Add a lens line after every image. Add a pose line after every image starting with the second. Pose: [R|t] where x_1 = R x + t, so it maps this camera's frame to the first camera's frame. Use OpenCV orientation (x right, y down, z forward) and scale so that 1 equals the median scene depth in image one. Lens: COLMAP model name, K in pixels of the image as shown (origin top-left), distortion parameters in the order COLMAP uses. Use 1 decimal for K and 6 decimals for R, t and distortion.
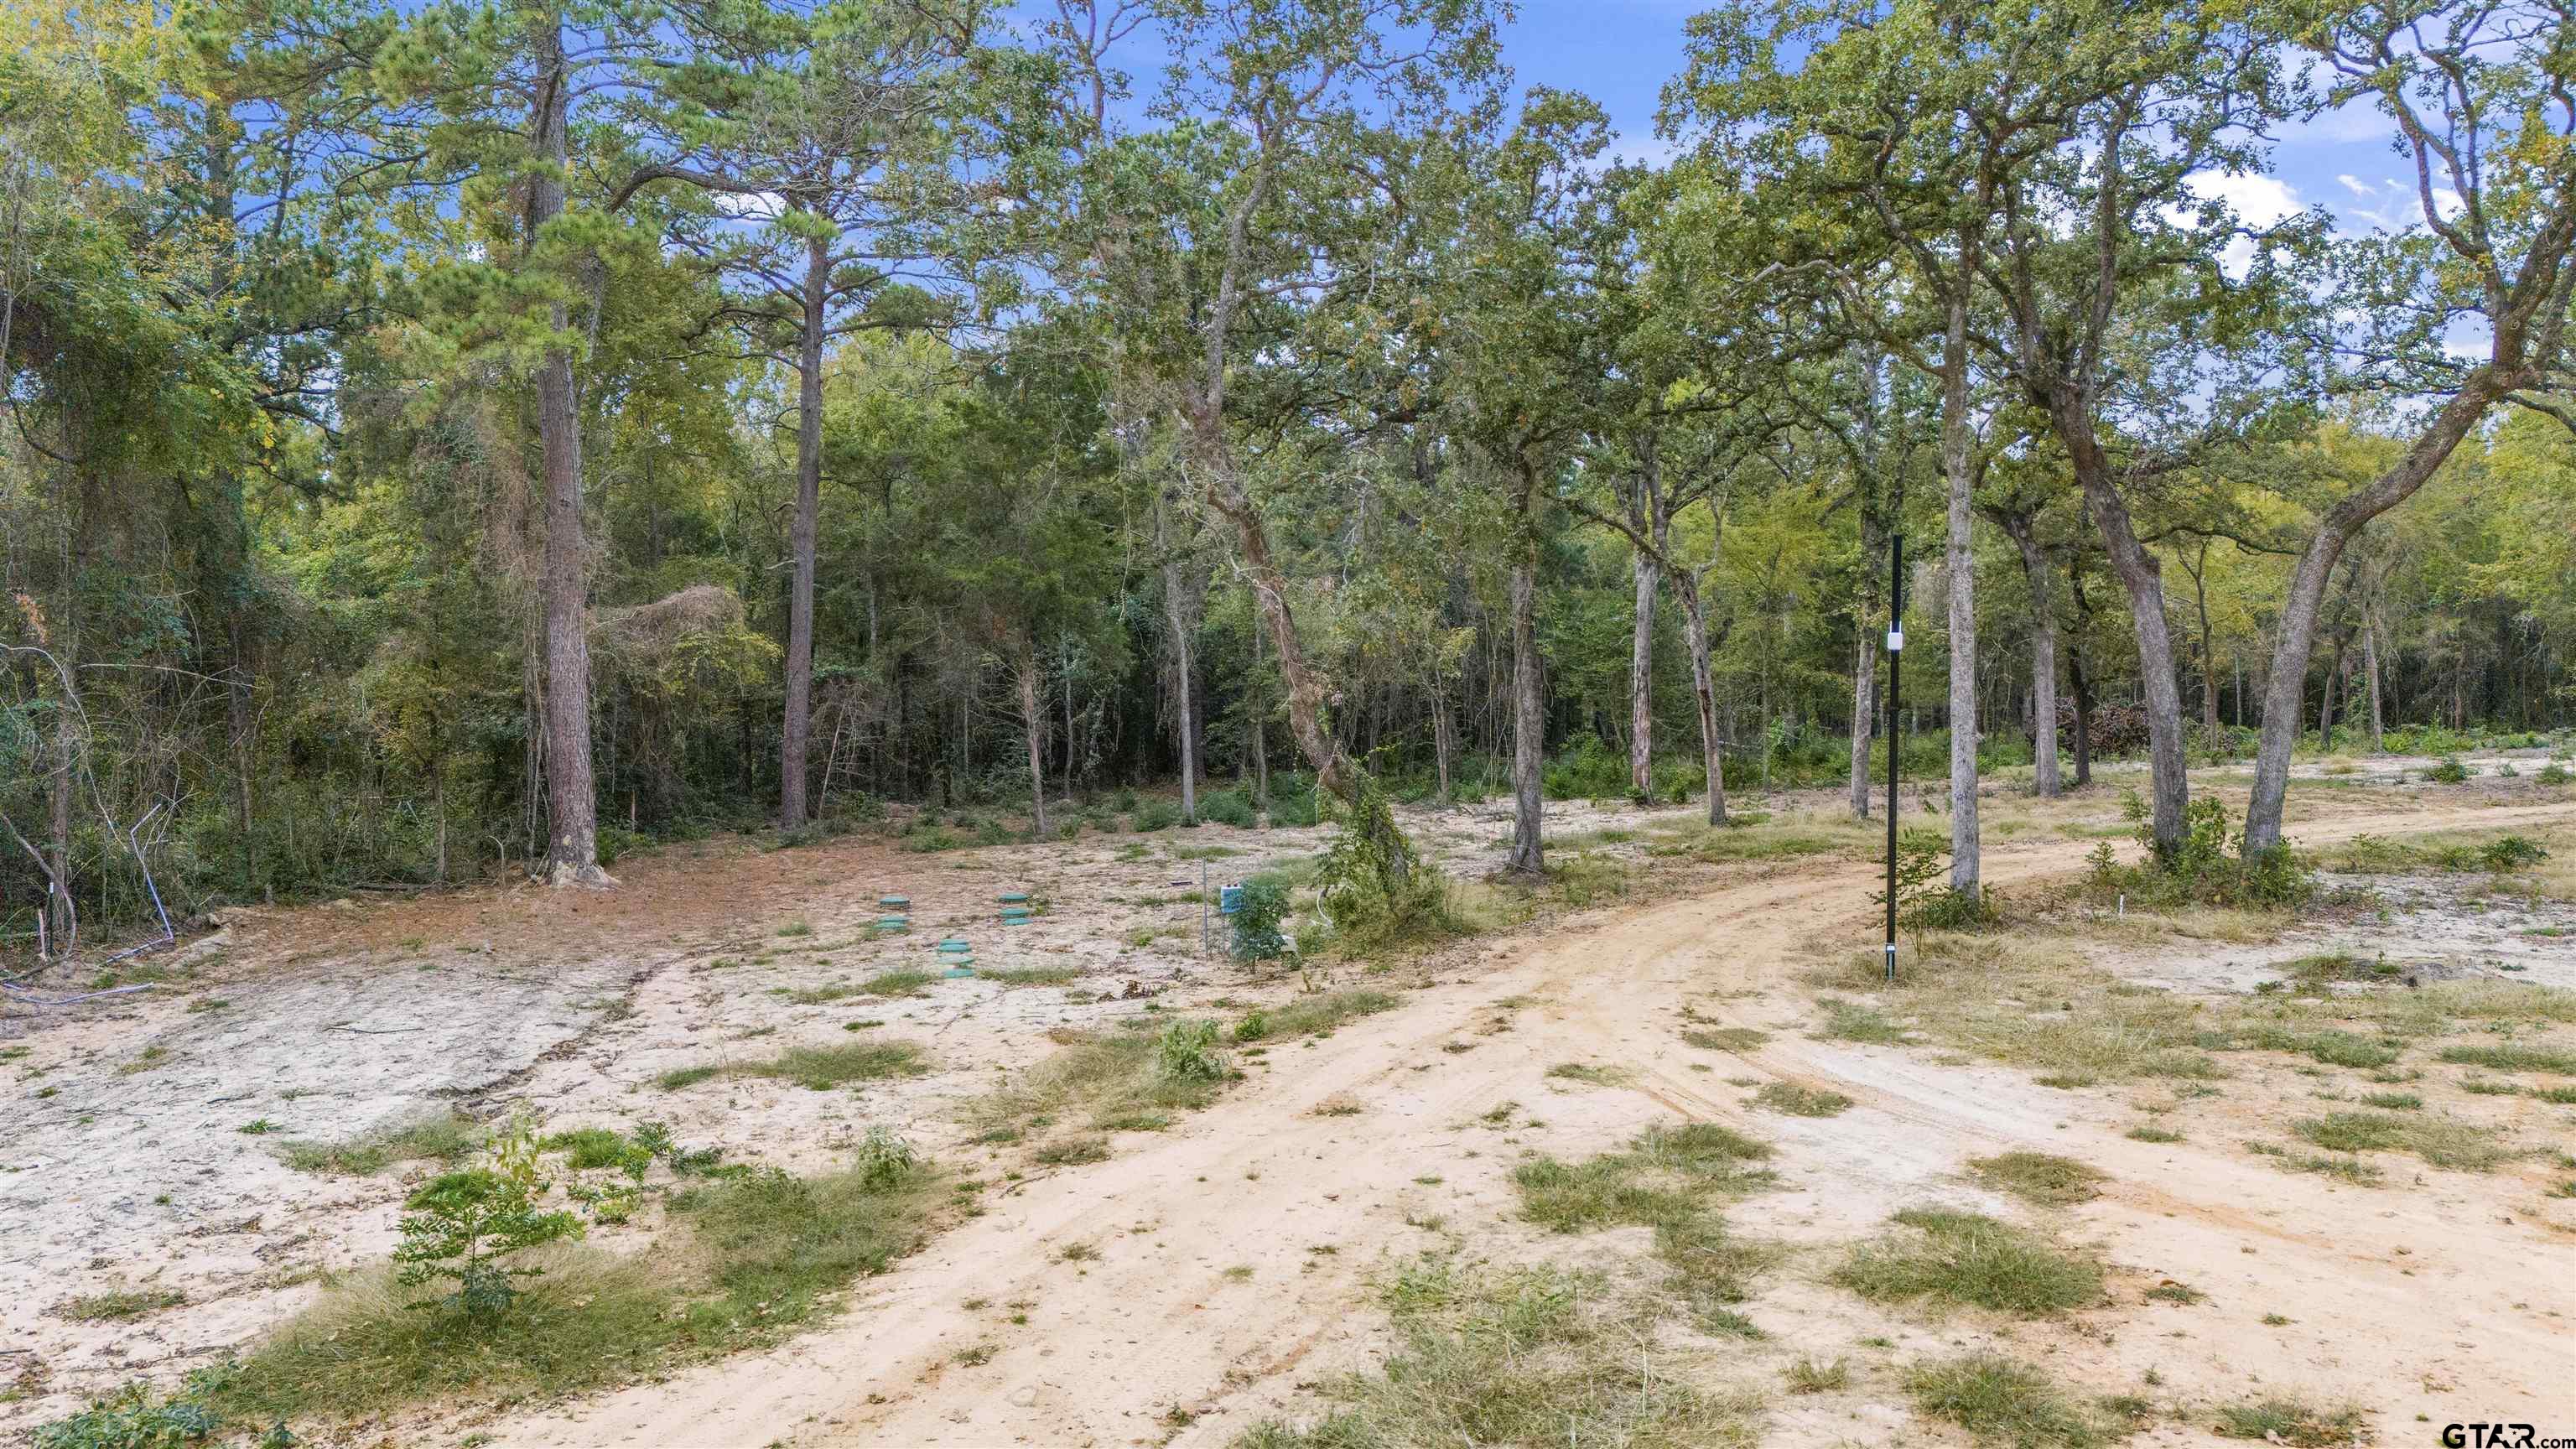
lens RADIAL K [[1895.3, 0, 1282.3], [0, 1895.3, 731.9], [0, 0, 1]] dist [0.055825, -0.050132]
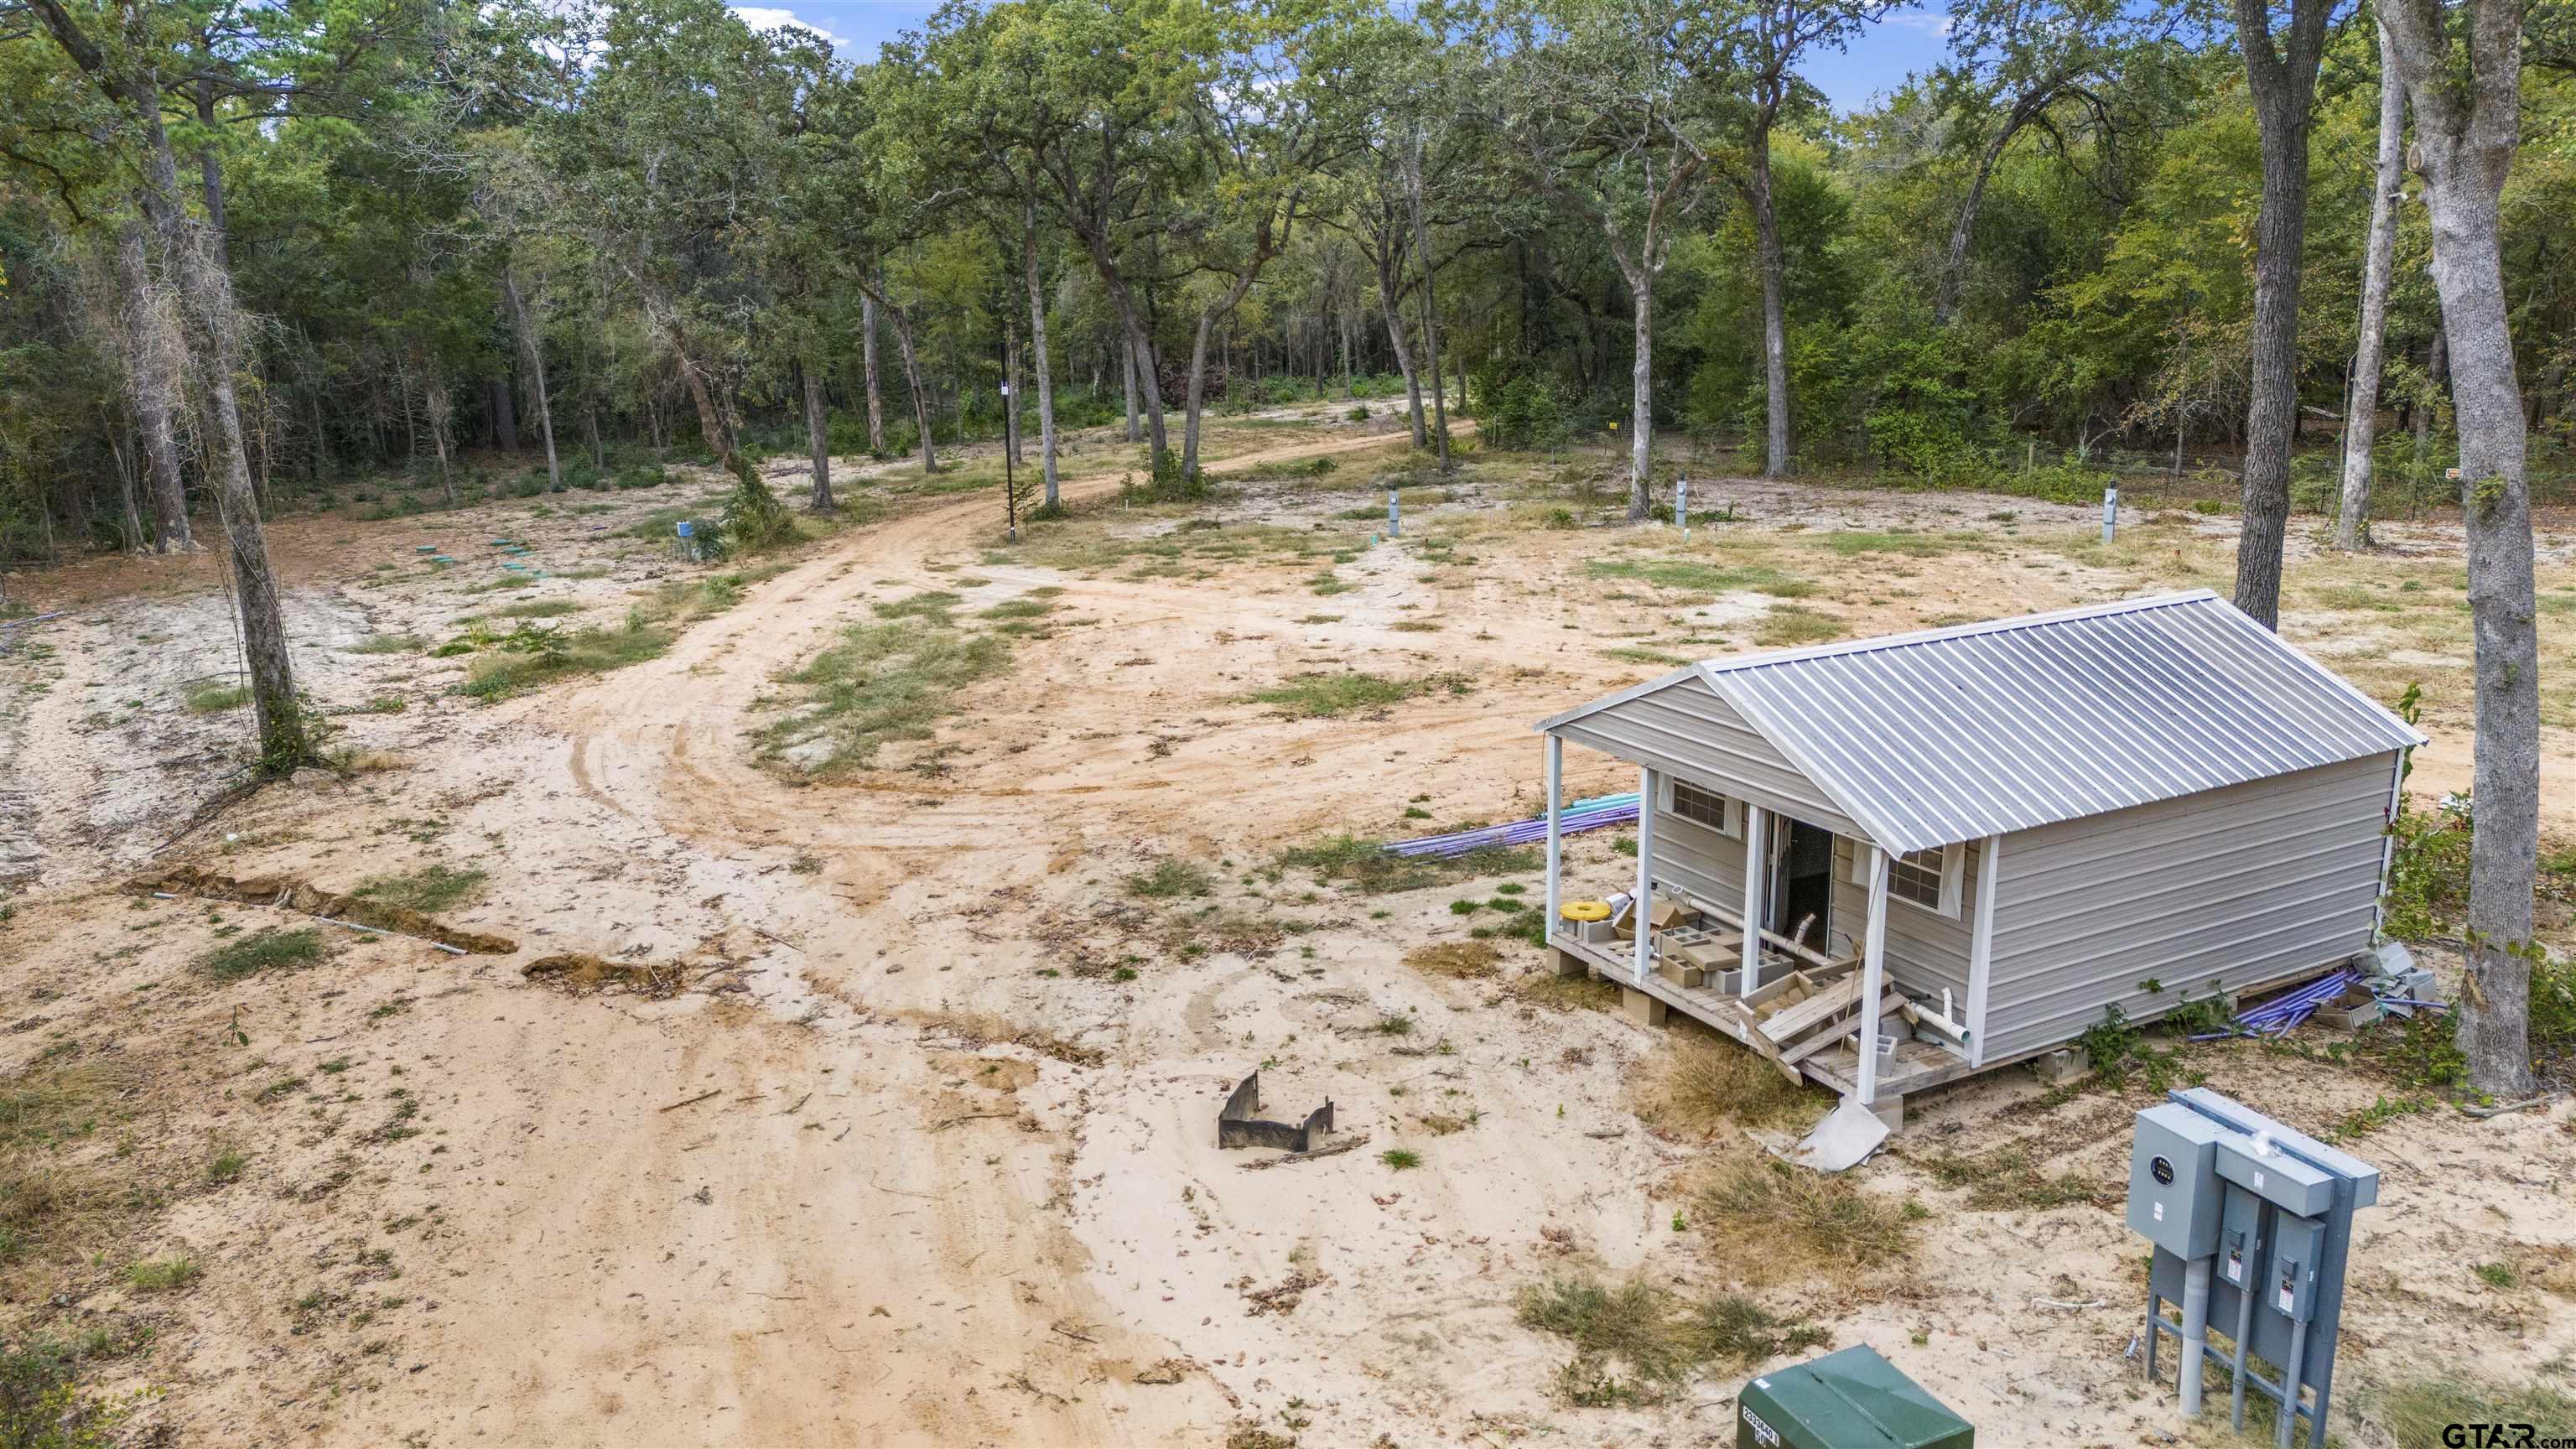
lens RADIAL K [[1895.3, 0, 1290.1], [0, 1895.3, 738.8], [0, 0, 1]] dist [0.055825, -0.050132]
pose [[0.915142, -0.108648, 0.388214, -0.200484], [0.031864, 0.979480, 0.199008, -0.056955], [-0.401870, -0.169751, 0.899825, -0.857696]]
